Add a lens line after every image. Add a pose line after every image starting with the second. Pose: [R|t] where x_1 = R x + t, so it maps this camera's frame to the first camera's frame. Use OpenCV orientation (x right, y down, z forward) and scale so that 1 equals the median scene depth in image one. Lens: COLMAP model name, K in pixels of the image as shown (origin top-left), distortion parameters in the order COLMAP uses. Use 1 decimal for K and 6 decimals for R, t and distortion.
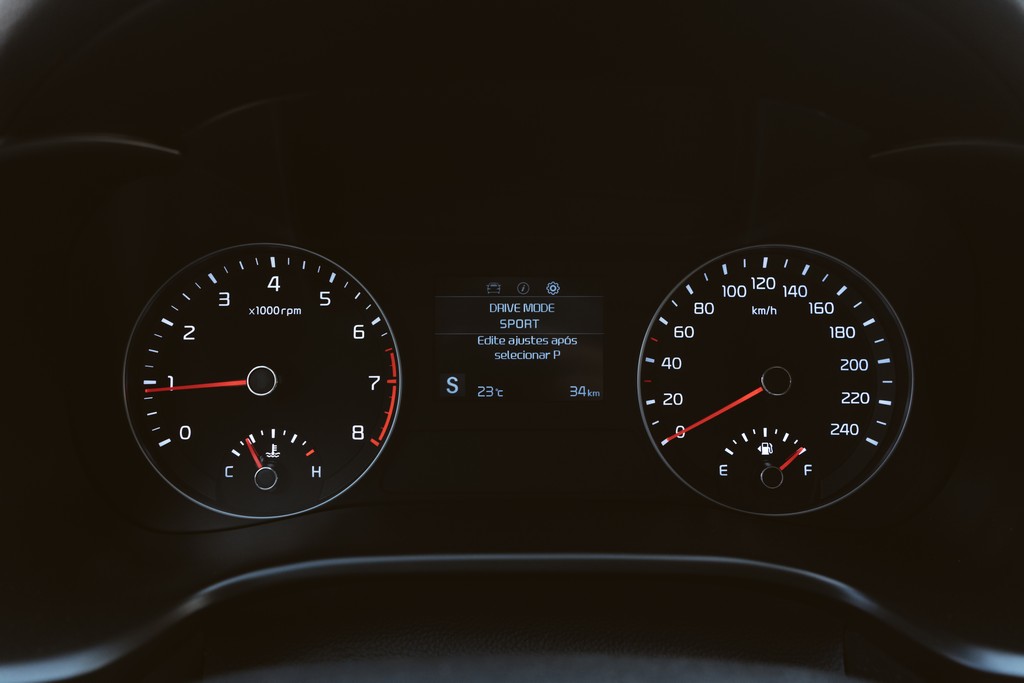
lens RADIAL K [[825.6, 0, 510.4], [0, 825.6, 339.8], [0, 0, 1]] dist [-0.015747, 0.020701]
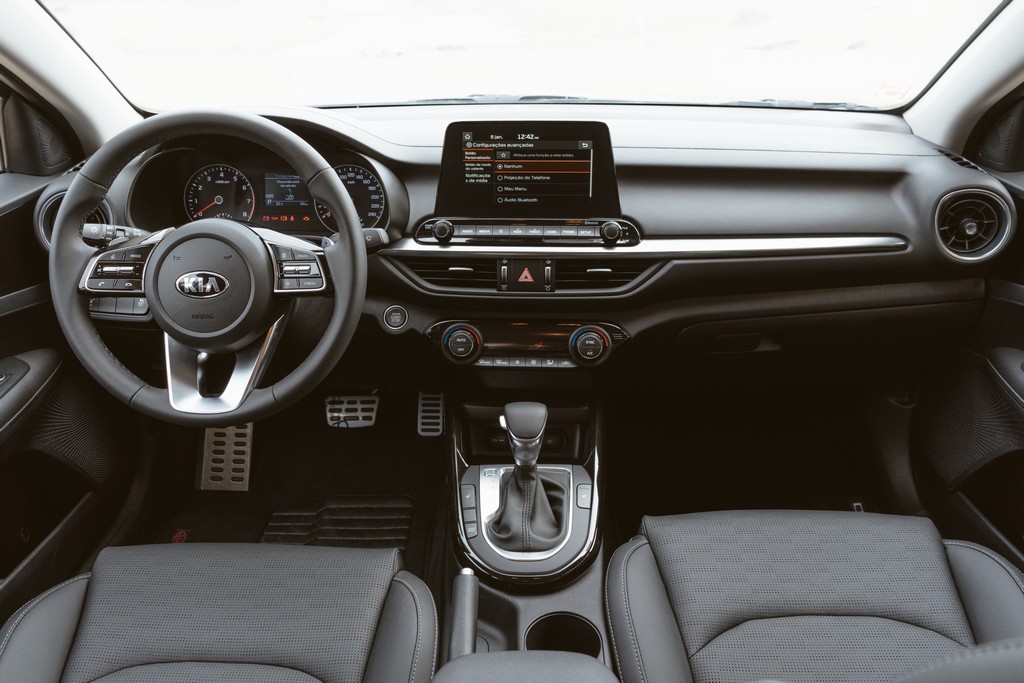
lens RADIAL K [[825.6, 0, 500.4], [0, 825.6, 347.0], [0, 0, 1]] dist [-0.015747, 0.020701]
pose [[0.998940, 0.013088, -0.044138, 1.170155], [-0.006233, 0.988357, 0.152024, 0.131159], [0.045614, -0.151587, 0.987391, -2.799887]]
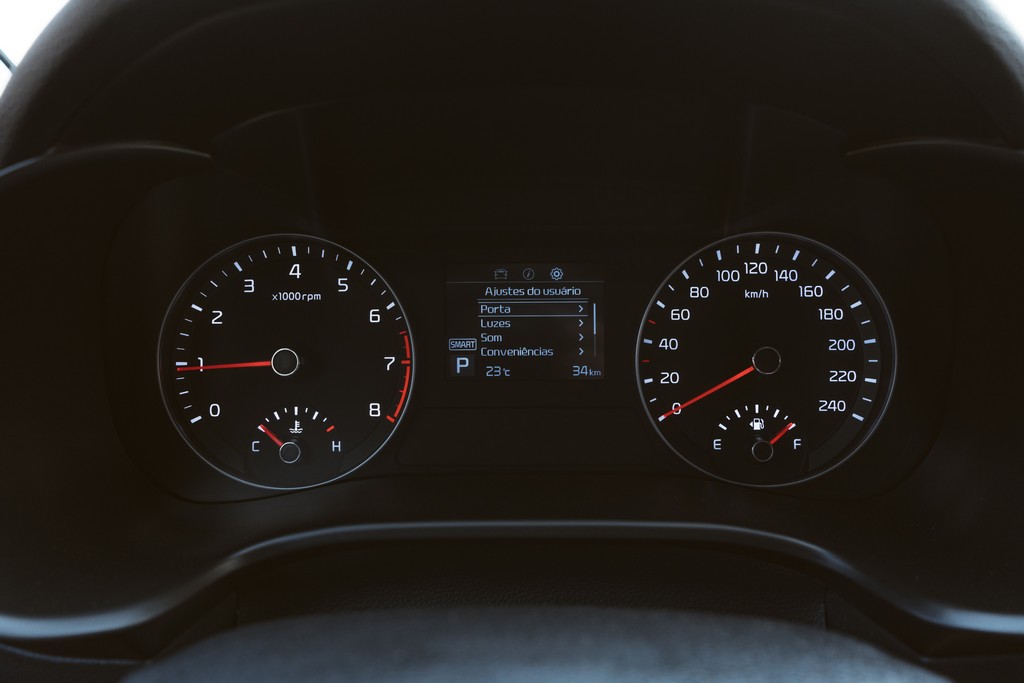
lens RADIAL K [[825.6, 0, 508.8], [0, 825.6, 336.5], [0, 0, 1]] dist [-0.015747, 0.020701]
pose [[0.999796, -0.003960, -0.019813, 0.011009], [0.004478, 0.999647, 0.026188, -0.010057], [0.019702, -0.026271, 0.999461, -0.065516]]
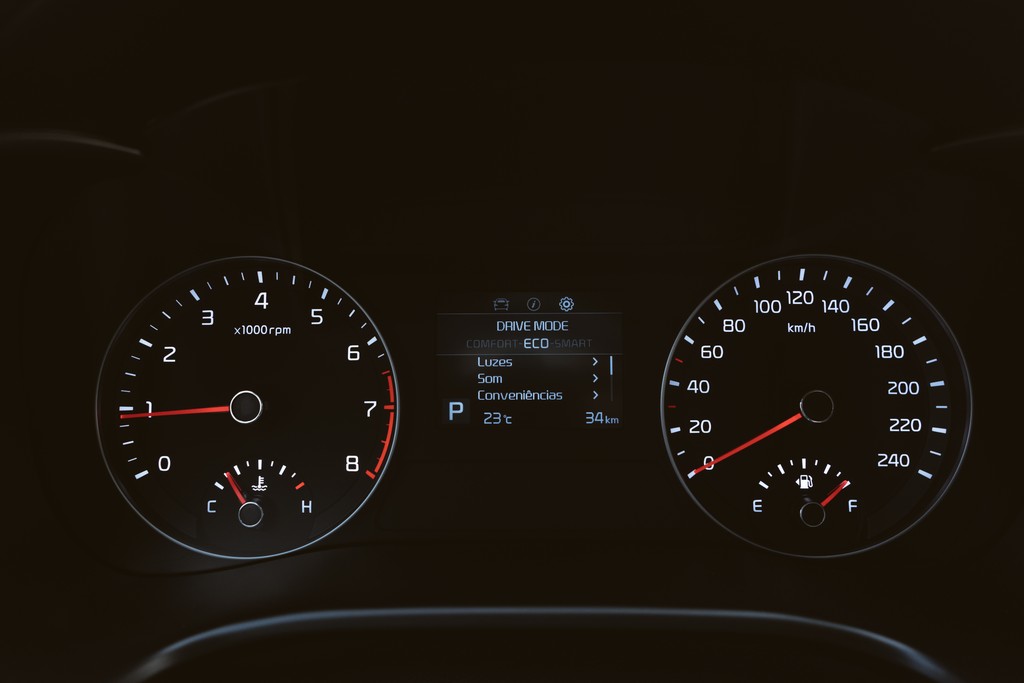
lens RADIAL K [[825.6, 0, 507.0], [0, 825.6, 340.3], [0, 0, 1]] dist [-0.015747, 0.020701]
pose [[0.999628, -0.003414, -0.027059, 0.010848], [0.002841, 0.999772, -0.021183, -0.003672], [0.027125, 0.021099, 0.999409, 0.092675]]
